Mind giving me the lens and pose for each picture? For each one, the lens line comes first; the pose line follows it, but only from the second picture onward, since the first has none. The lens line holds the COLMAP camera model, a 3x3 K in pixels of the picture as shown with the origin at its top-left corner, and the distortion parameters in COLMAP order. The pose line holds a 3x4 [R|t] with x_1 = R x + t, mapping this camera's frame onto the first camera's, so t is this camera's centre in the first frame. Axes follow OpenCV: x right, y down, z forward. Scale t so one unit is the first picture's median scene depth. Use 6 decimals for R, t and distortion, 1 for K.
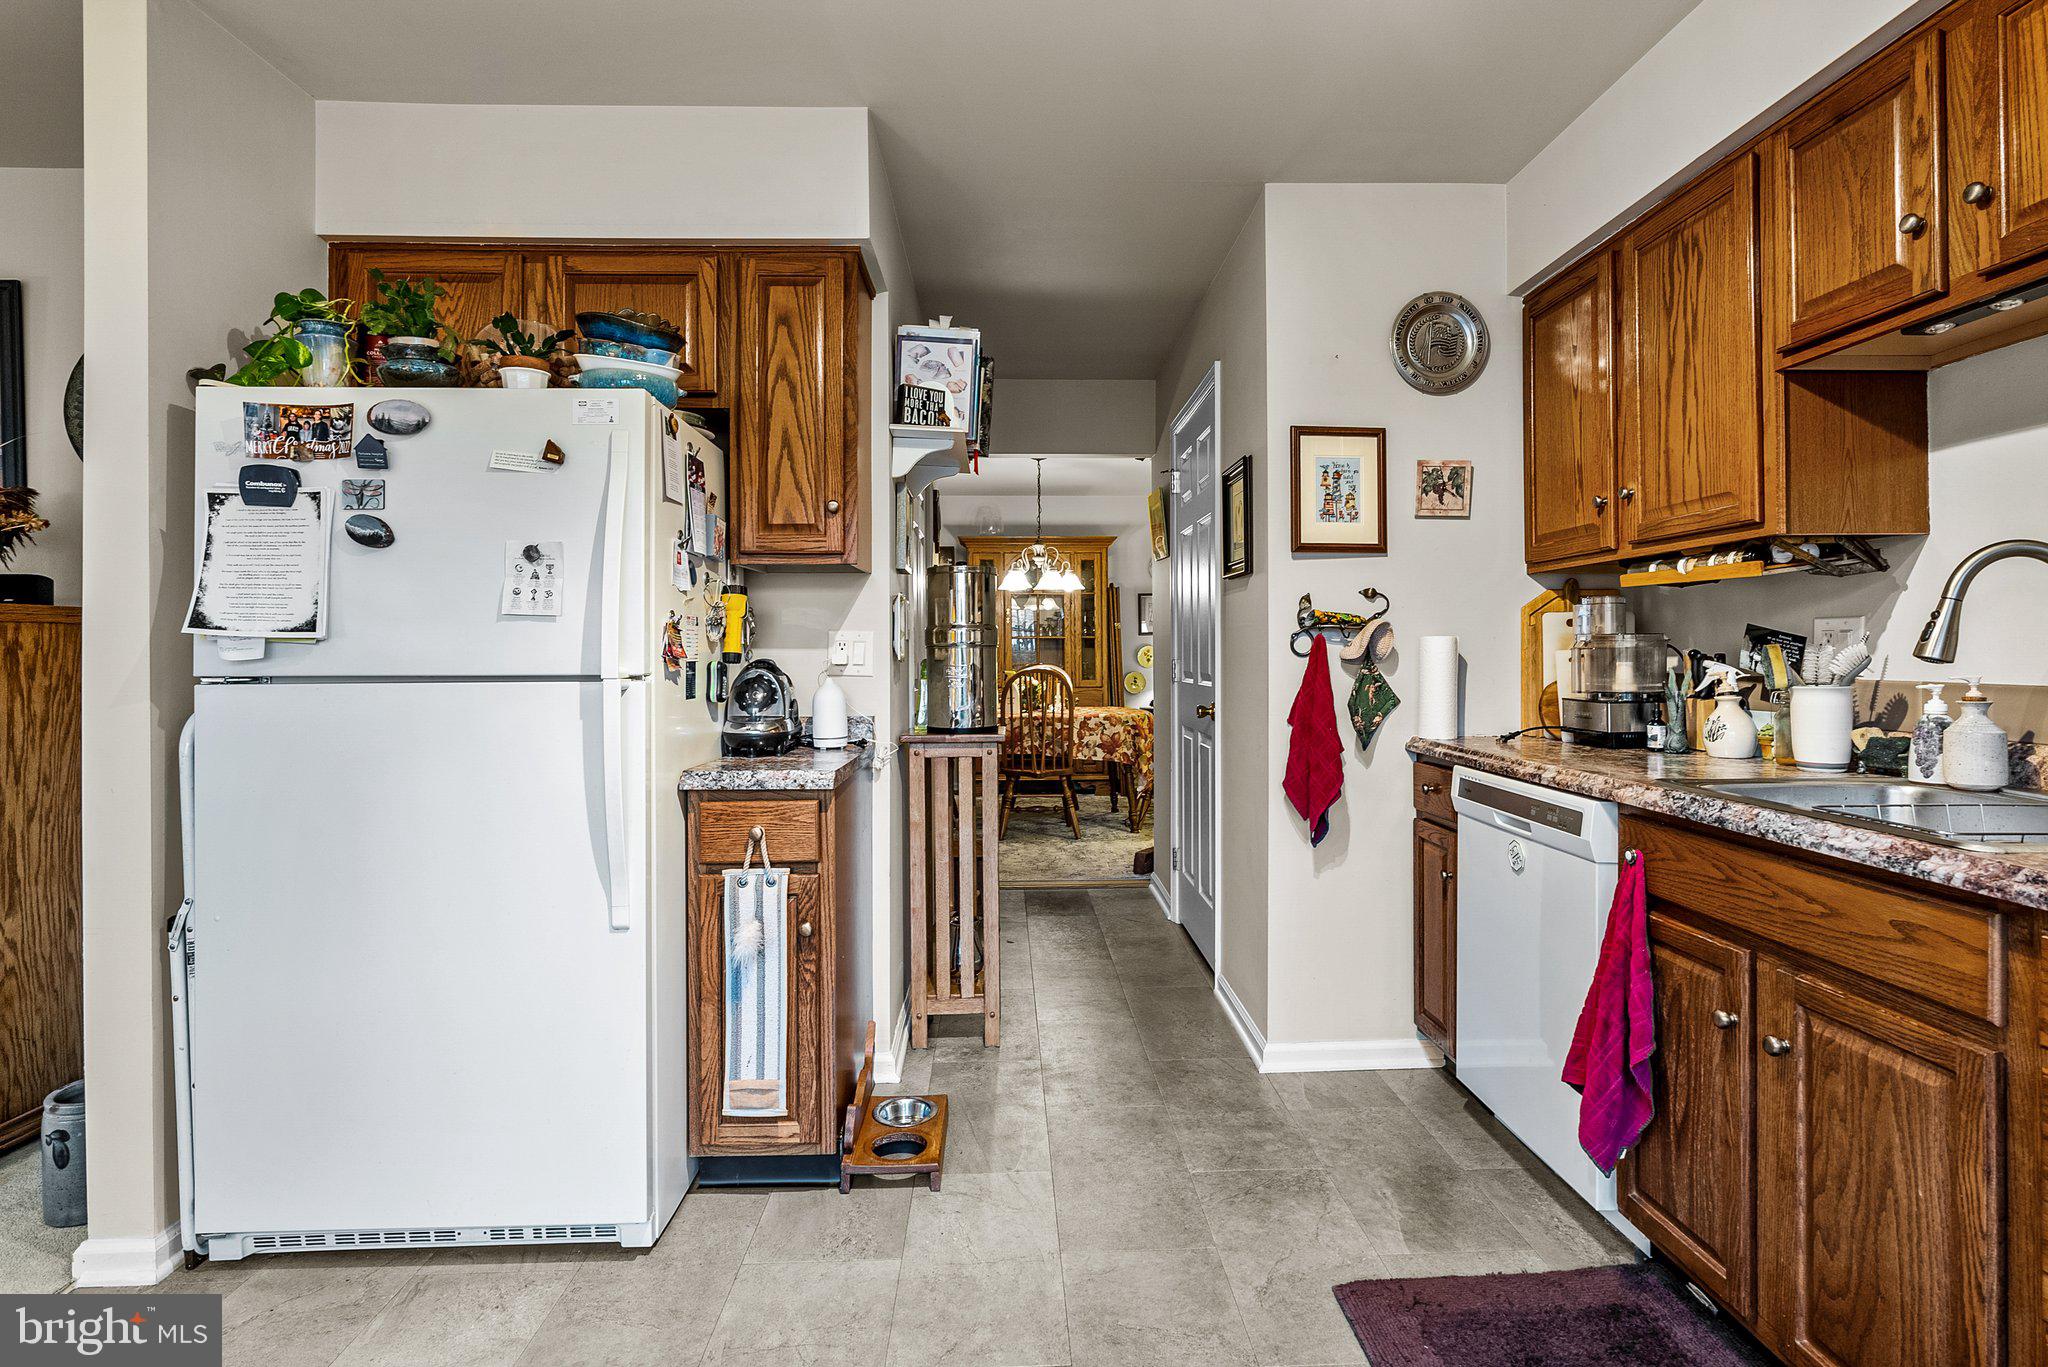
lens RADIAL K [[1015.9, 0, 1035.8], [0, 1015.9, 647.4], [0, 0, 1]] dist [-0.006223, 0.002250]
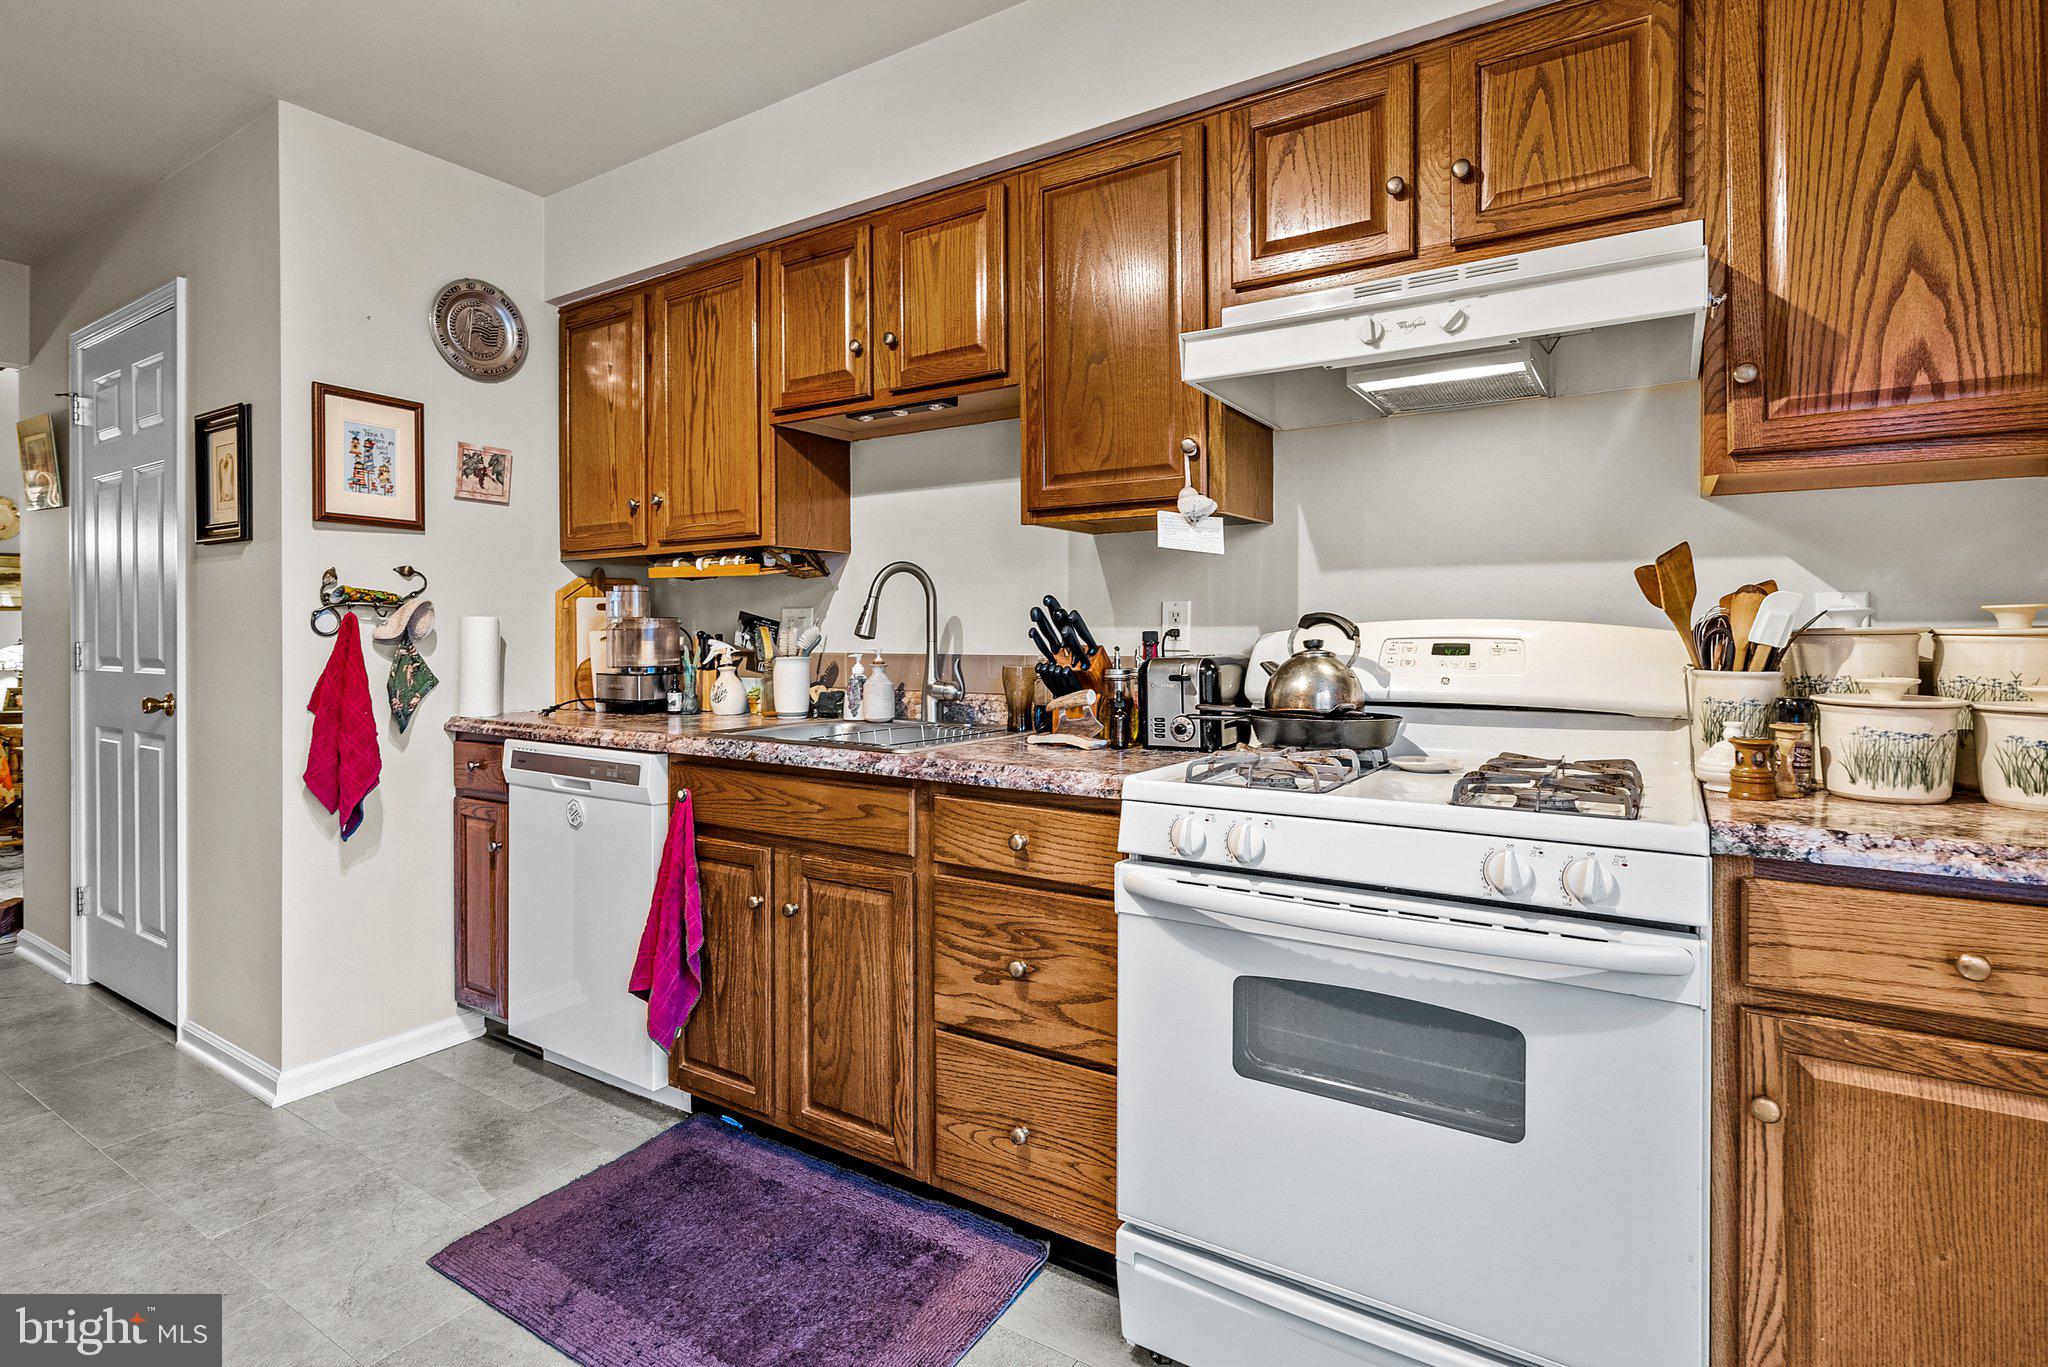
lens RADIAL K [[1007.3, 0, 1039.2], [0, 1007.3, 636.0], [0, 0, 1]] dist [-0.002877, 0.000076]
pose [[0.565401, 0.001939, 0.824814, -0.163564], [-0.005055, 0.999987, 0.001114, 0.005994], [-0.824801, -0.004800, 0.565403, -0.055058]]
